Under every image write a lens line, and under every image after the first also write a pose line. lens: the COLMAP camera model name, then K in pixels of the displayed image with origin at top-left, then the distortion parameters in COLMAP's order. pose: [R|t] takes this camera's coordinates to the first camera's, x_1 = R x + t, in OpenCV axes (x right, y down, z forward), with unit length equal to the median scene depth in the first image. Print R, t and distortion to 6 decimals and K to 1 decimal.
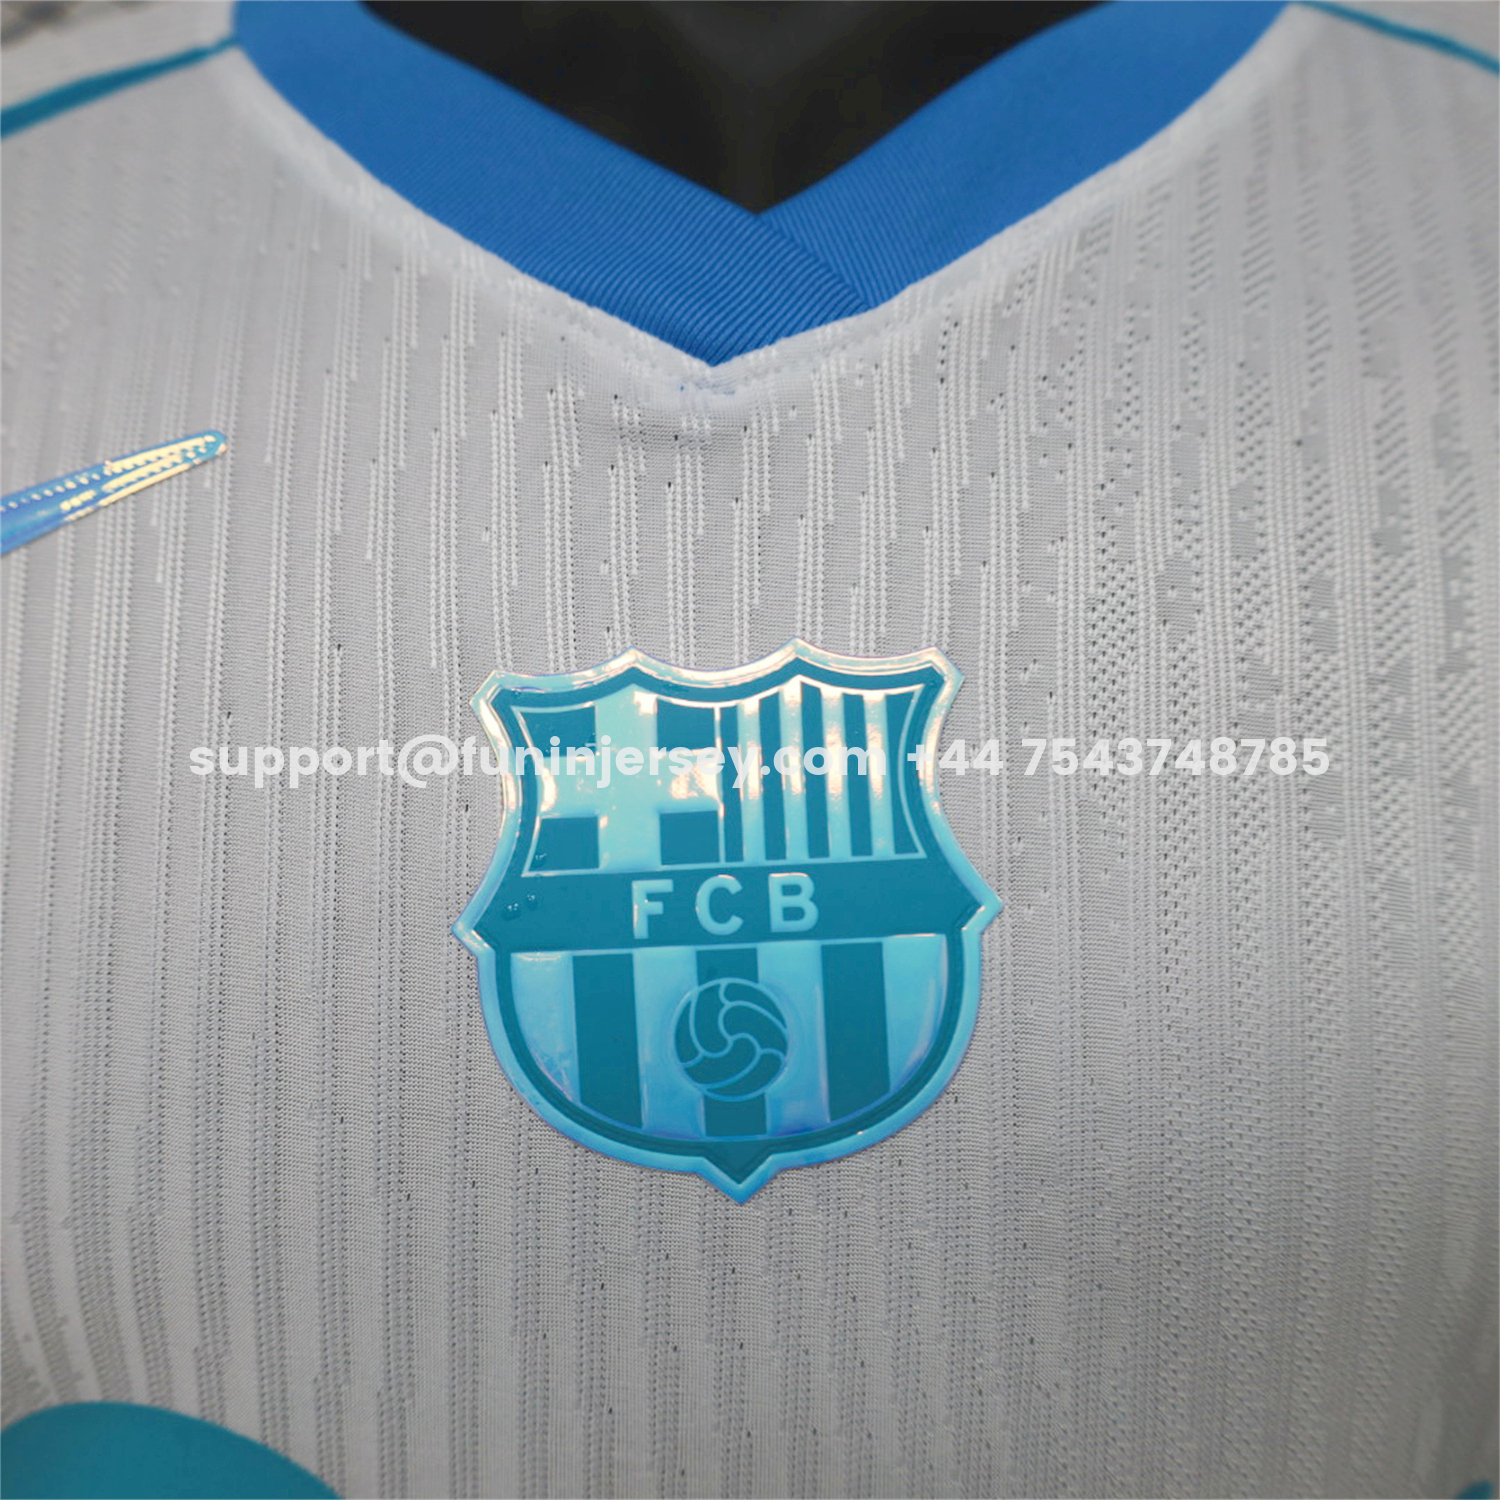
lens RADIAL K [[1560.1, 0, 761.2], [0, 1560.1, 745.6], [0, 0, 1]] dist [0.005369, 0.000000]
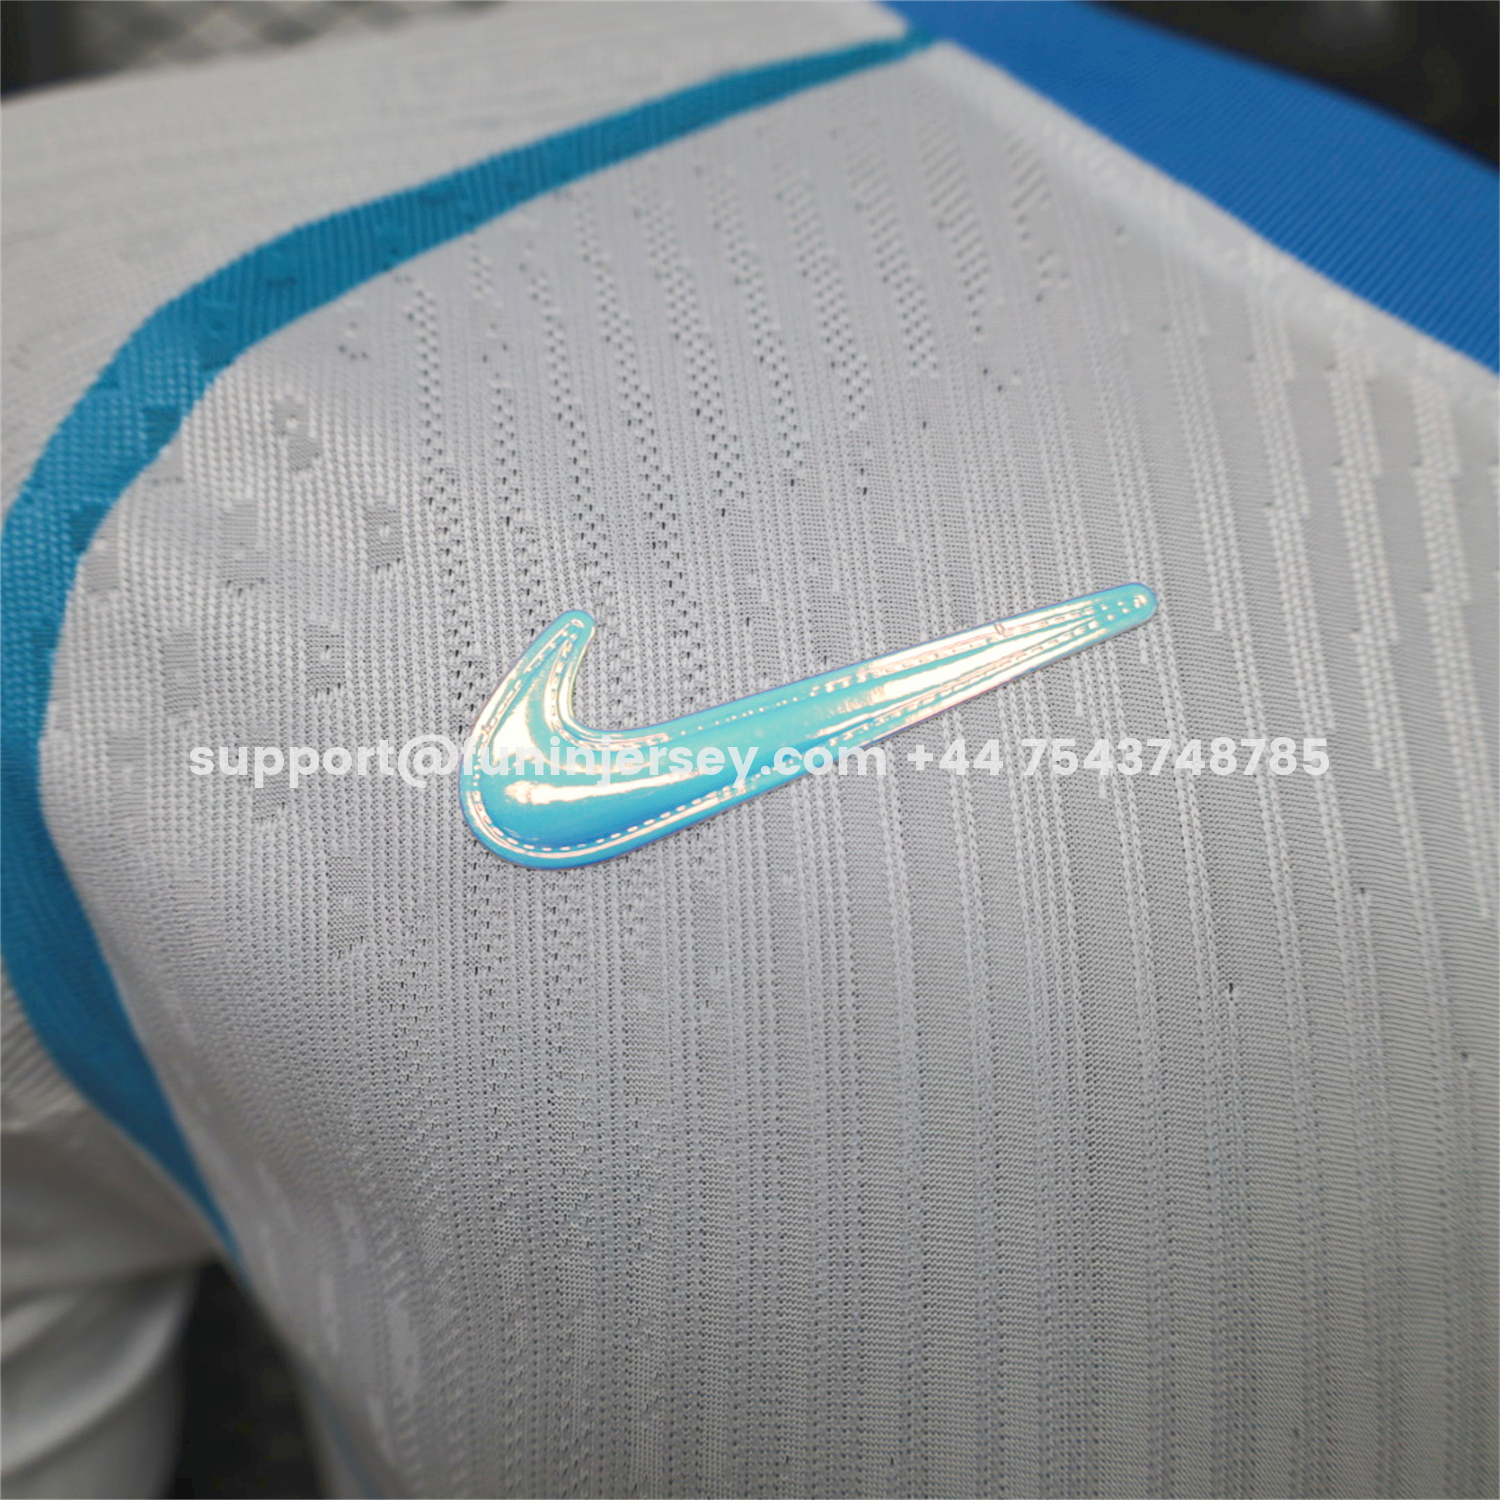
lens RADIAL K [[1560.1, 0, 751.4], [0, 1560.1, 745.6], [0, 0, 1]] dist [0.005369, 0.000000]
pose [[0.992854, 0.008949, 0.119002, -0.651478], [-0.011046, 0.999795, 0.016976, -0.142827], [-0.118825, -0.018169, 0.992749, 0.302557]]
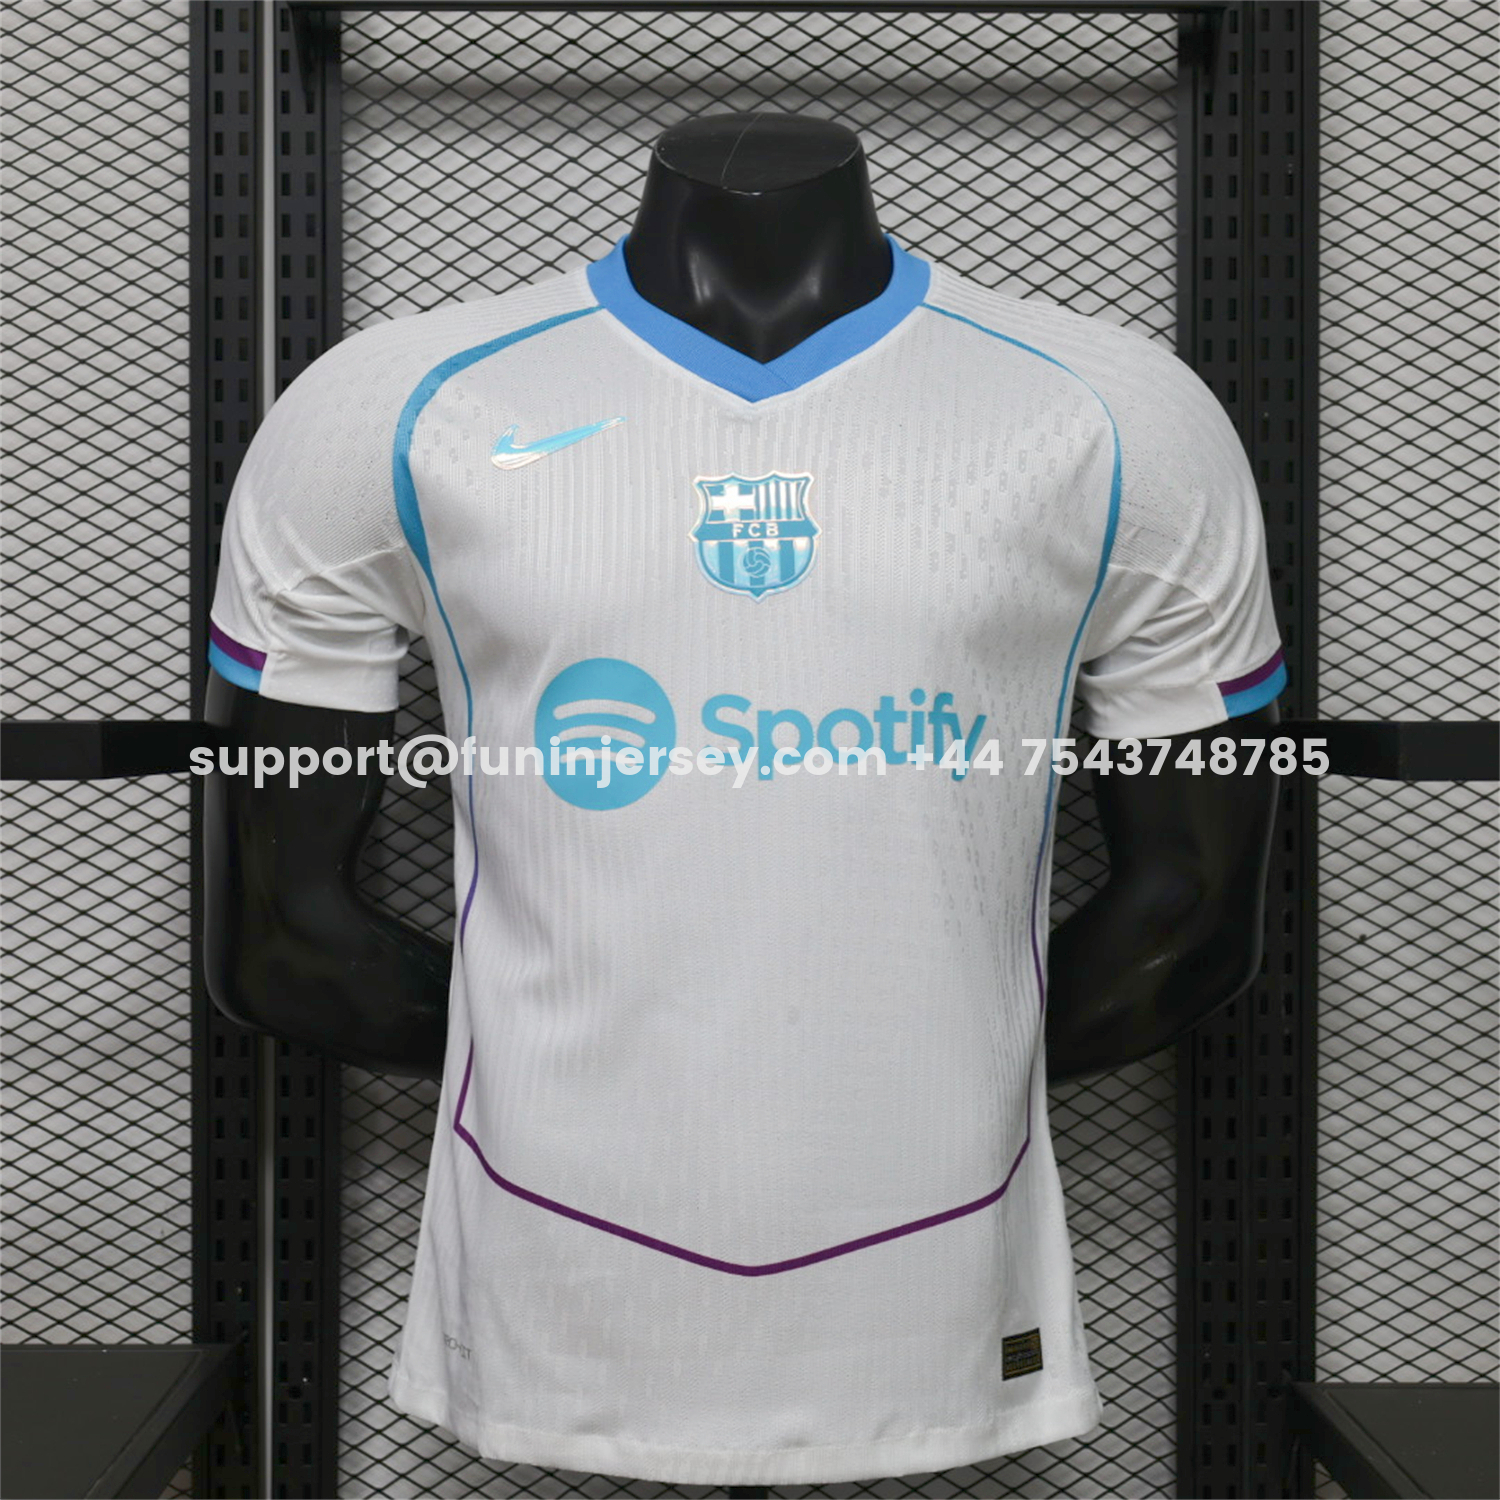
lens RADIAL K [[2720.2, 0, 739.2], [0, 2720.2, 743.6], [0, 0, 1]] dist [0.078428, 0.000000]
pose [[0.999103, 0.020064, 0.037286, -0.311466], [-0.014492, 0.989455, -0.144117, 1.632779], [-0.039785, 0.143447, 0.988858, -5.795228]]
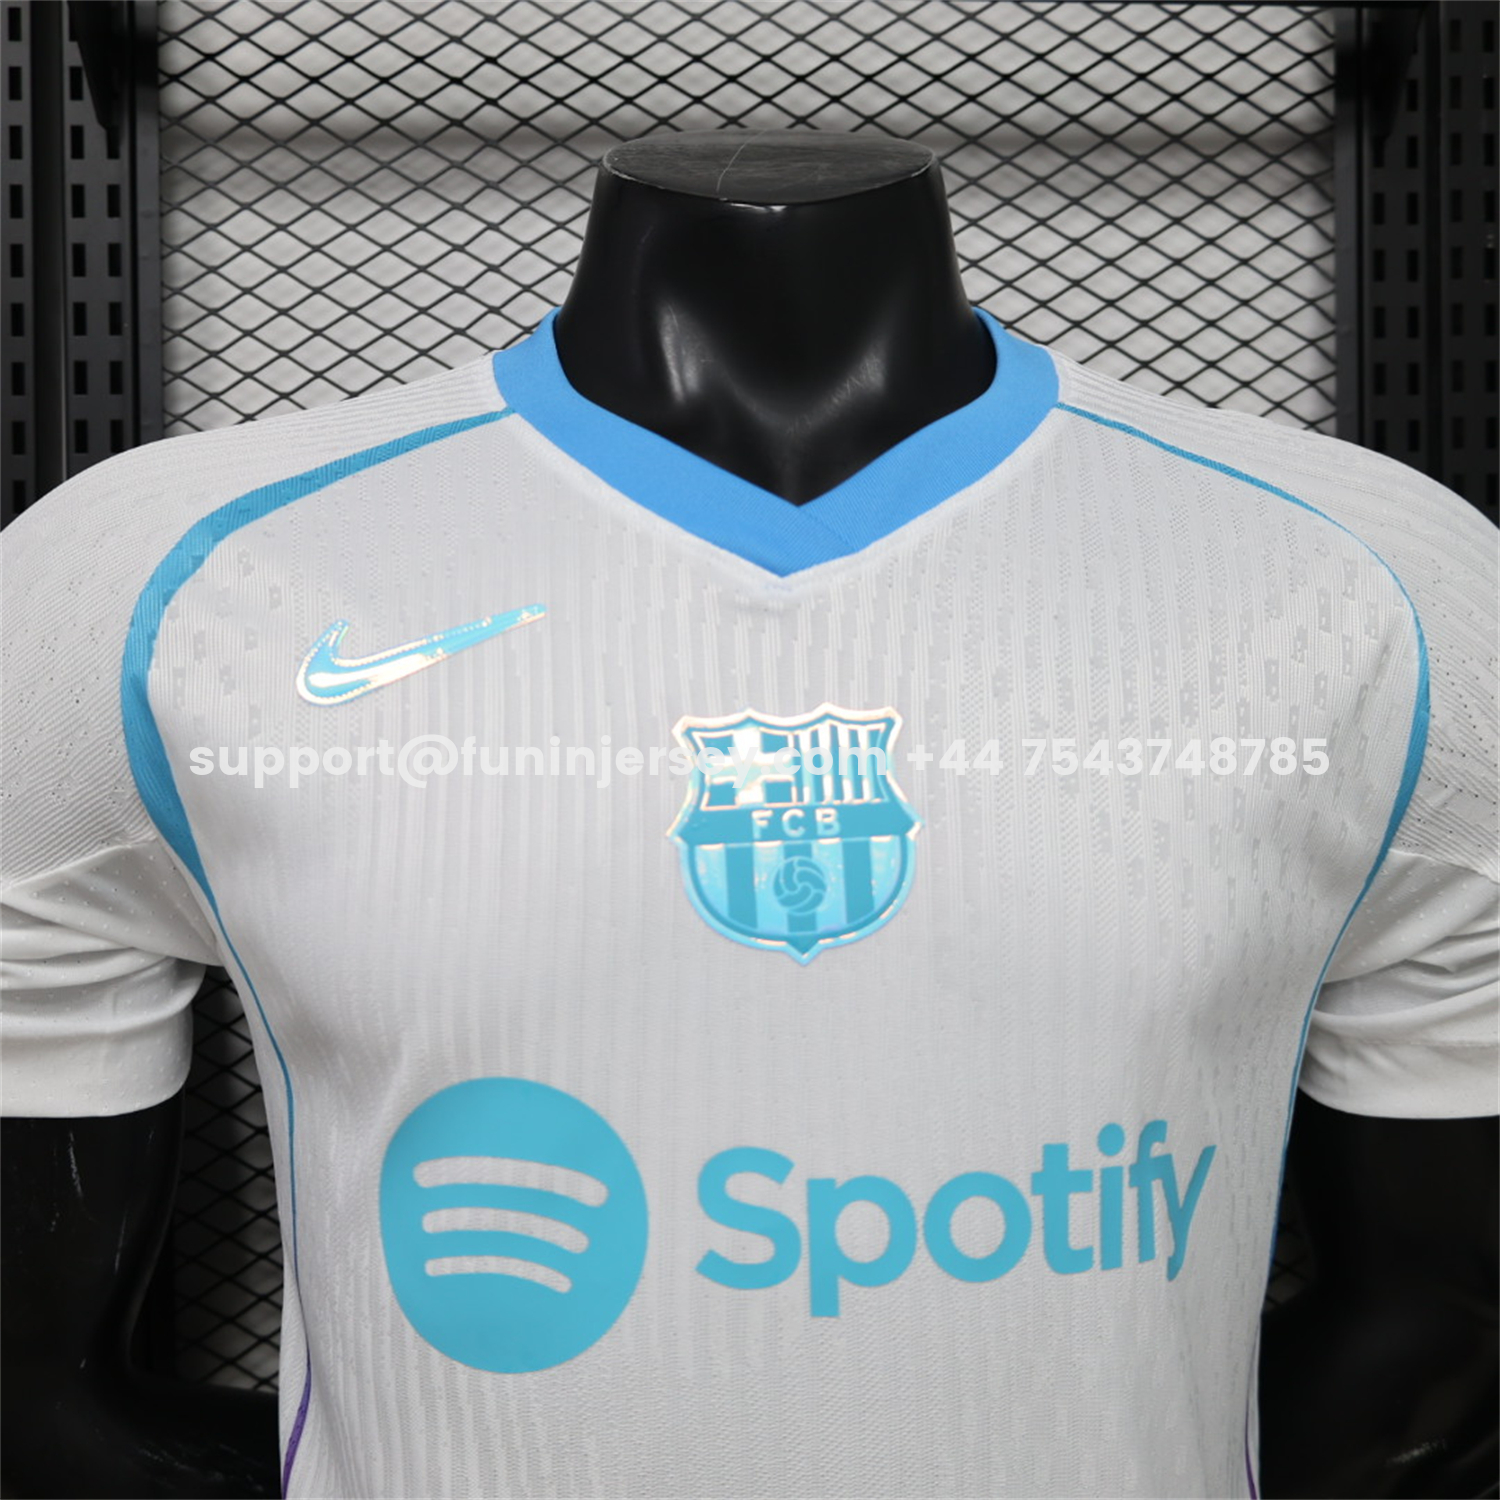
lens RADIAL K [[1560.1, 0, 754.7], [0, 1560.1, 764.7], [0, 0, 1]] dist [0.005369, 0.000000]
pose [[0.996806, 0.007177, 0.079533, -0.242308], [0.003384, 0.991263, -0.131859, 0.293869], [-0.079785, 0.131707, 0.988073, -1.080303]]
